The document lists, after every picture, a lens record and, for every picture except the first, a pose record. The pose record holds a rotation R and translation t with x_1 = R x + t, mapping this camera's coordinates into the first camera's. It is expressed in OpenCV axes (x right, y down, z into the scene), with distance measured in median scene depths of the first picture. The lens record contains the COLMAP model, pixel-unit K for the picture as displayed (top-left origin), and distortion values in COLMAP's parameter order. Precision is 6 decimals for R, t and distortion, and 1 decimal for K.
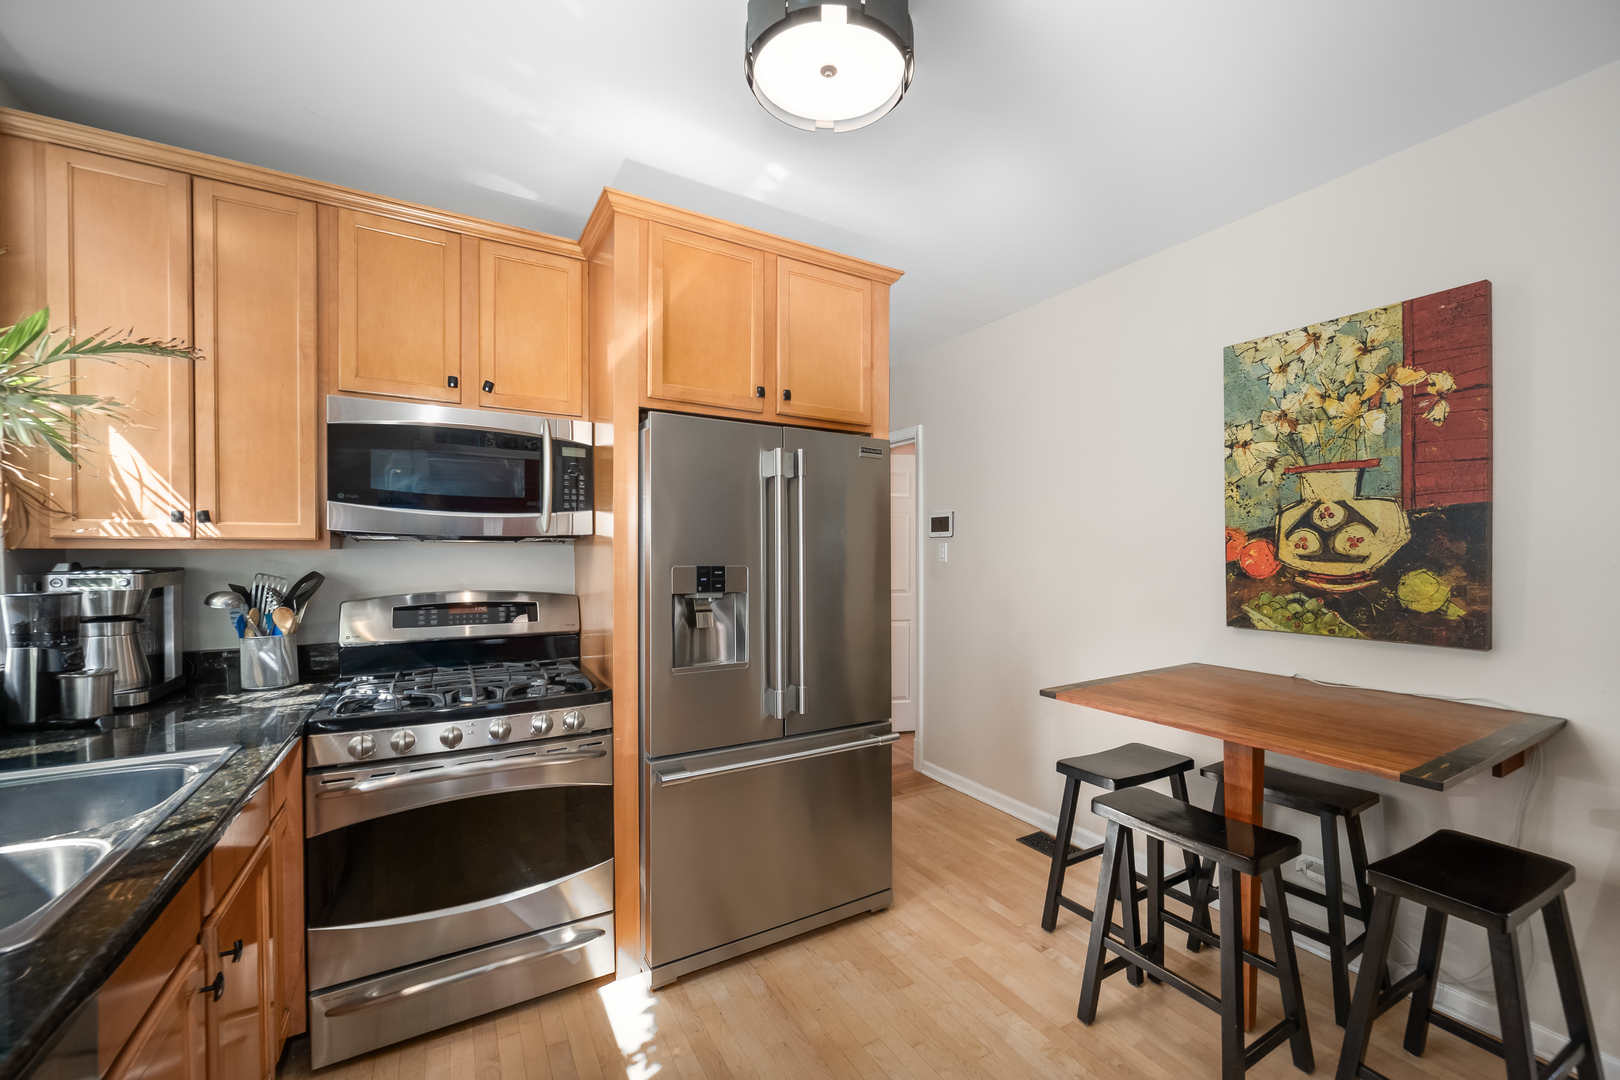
lens RADIAL K [[644.5, 0, 847.4], [0, 644.5, 556.0], [0, 0, 1]] dist [0.003229, 0.000002]
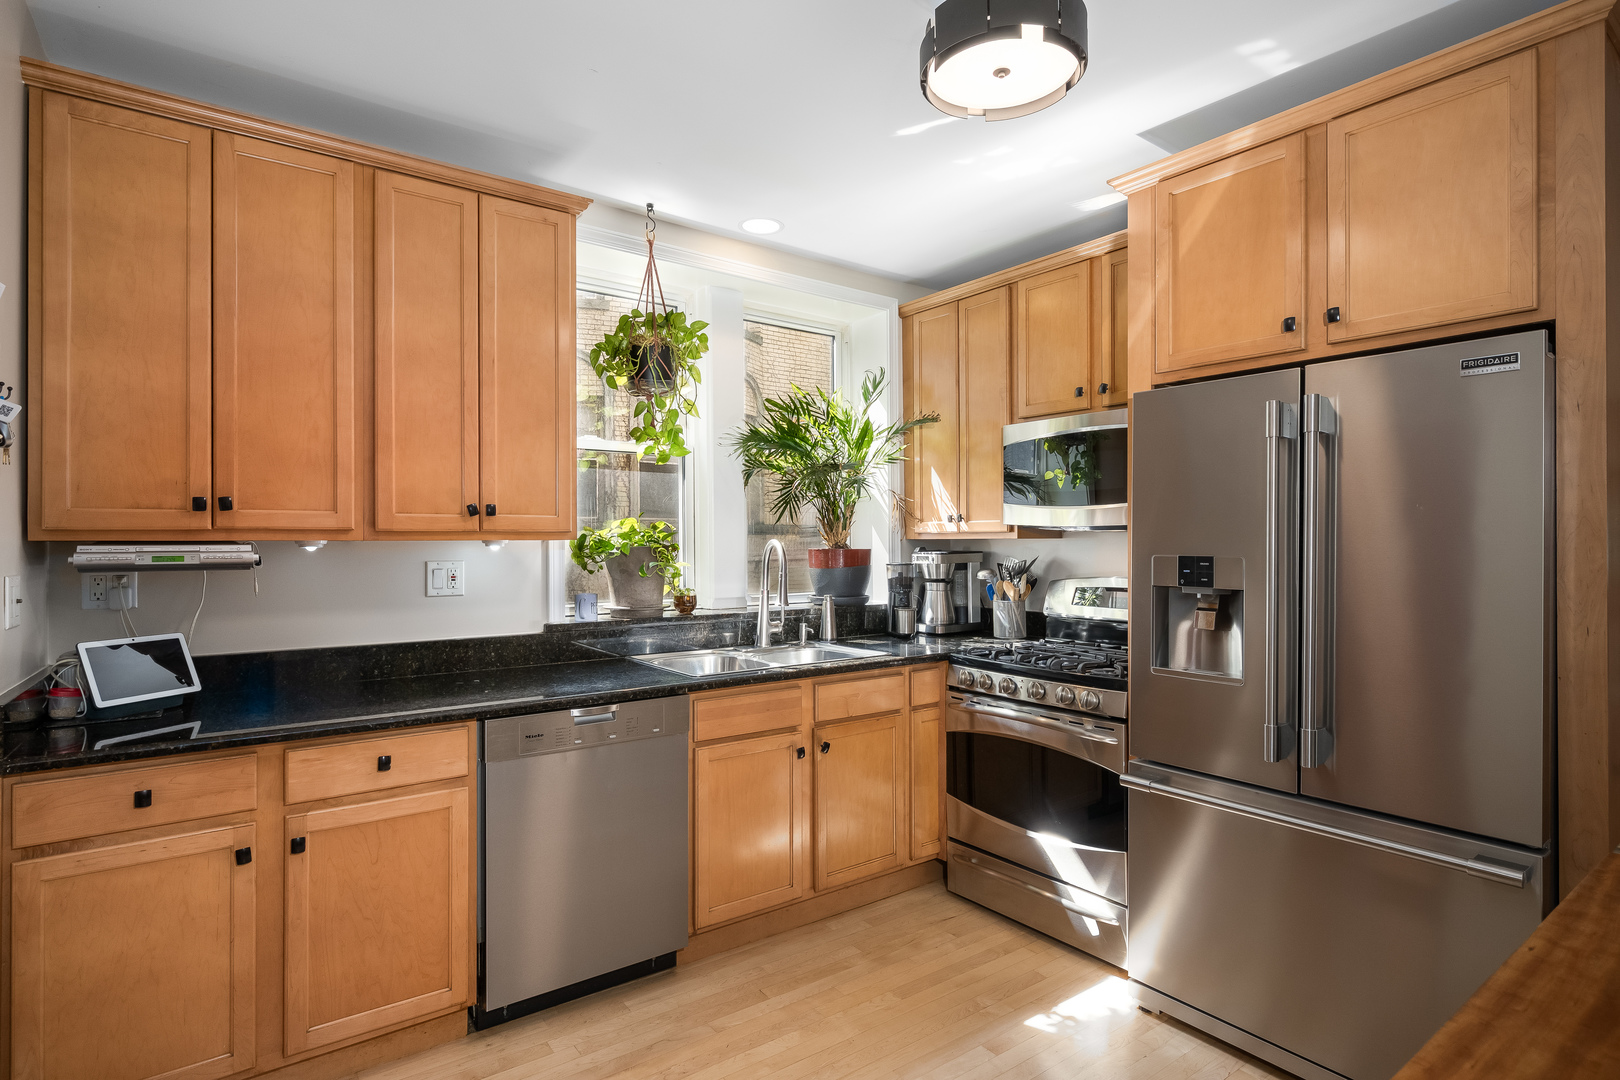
lens RADIAL K [[856.1, 0, 816.4], [0, 856.1, 531.5], [0, 0, 1]] dist [0.007588, 0.000531]
pose [[0.090583, -0.013288, -0.995800, 1.026624], [-0.004087, 0.999898, -0.013715, 0.001067], [0.995881, 0.005312, 0.090519, 0.466543]]
